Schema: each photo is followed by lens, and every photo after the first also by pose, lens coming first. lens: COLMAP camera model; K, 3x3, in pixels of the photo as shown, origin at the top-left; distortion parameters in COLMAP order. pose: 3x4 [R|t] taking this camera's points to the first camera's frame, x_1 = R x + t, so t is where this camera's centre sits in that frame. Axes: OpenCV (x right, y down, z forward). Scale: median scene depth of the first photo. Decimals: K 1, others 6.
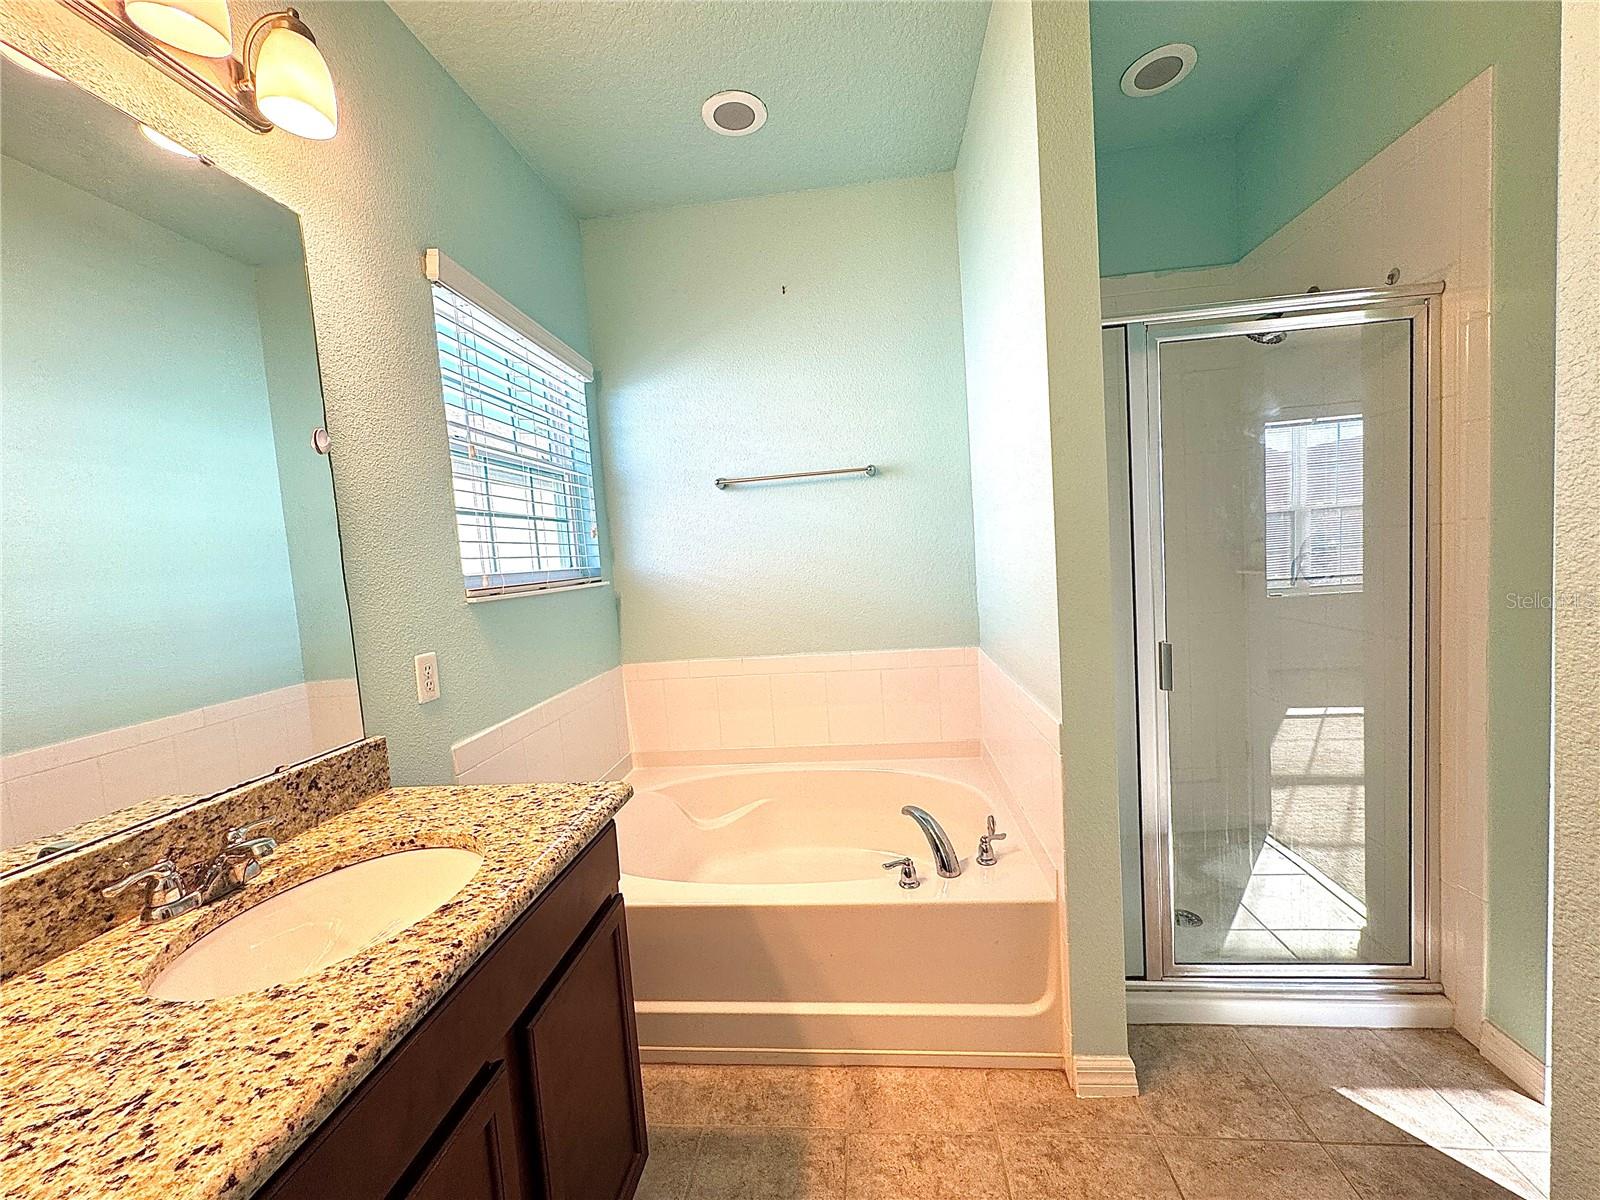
lens RADIAL K [[637.8, 0, 799.8], [0, 637.8, 594.5], [0, 0, 1]] dist [-0.002556, 0.000292]
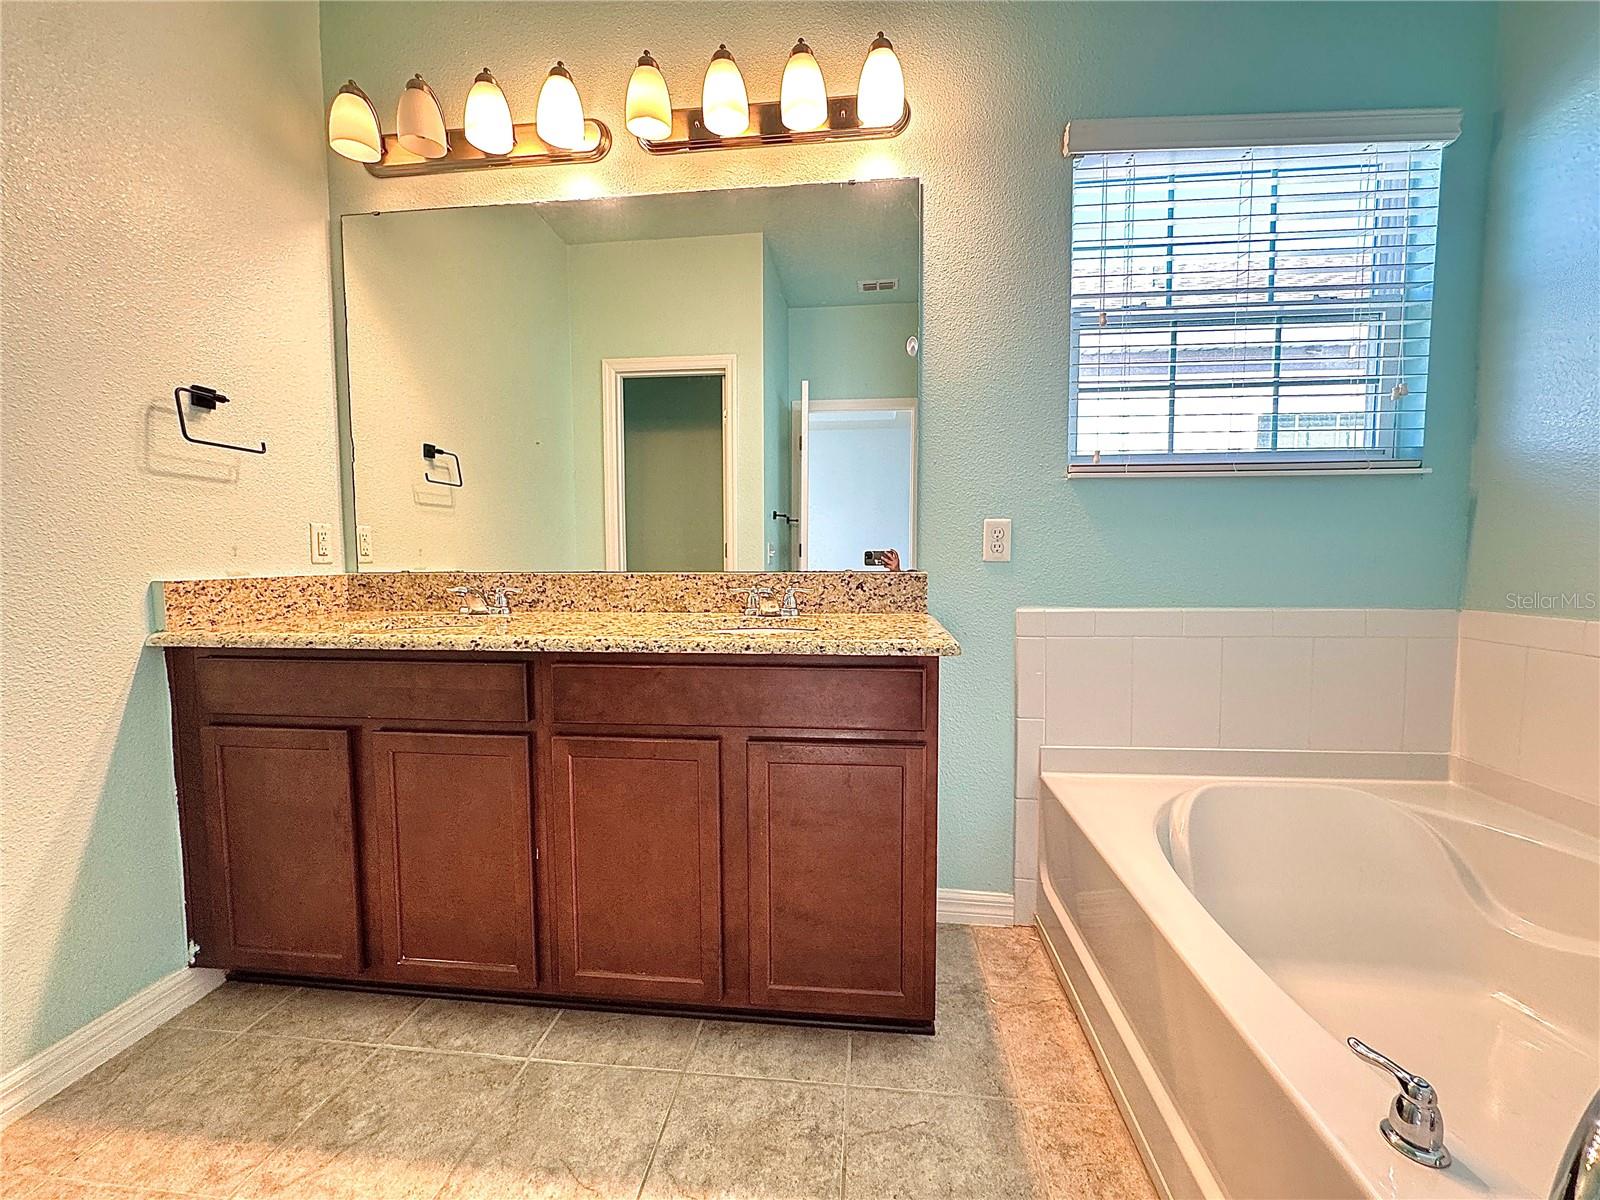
lens RADIAL K [[637.8, 0, 803.9], [0, 637.8, 603.4], [0, 0, 1]] dist [-0.002556, 0.000292]
pose [[0.004918, 0.129994, -0.991503, 0.498124], [-0.065256, 0.989443, 0.129400, 0.105547], [0.997856, 0.064065, 0.013349, 0.585727]]
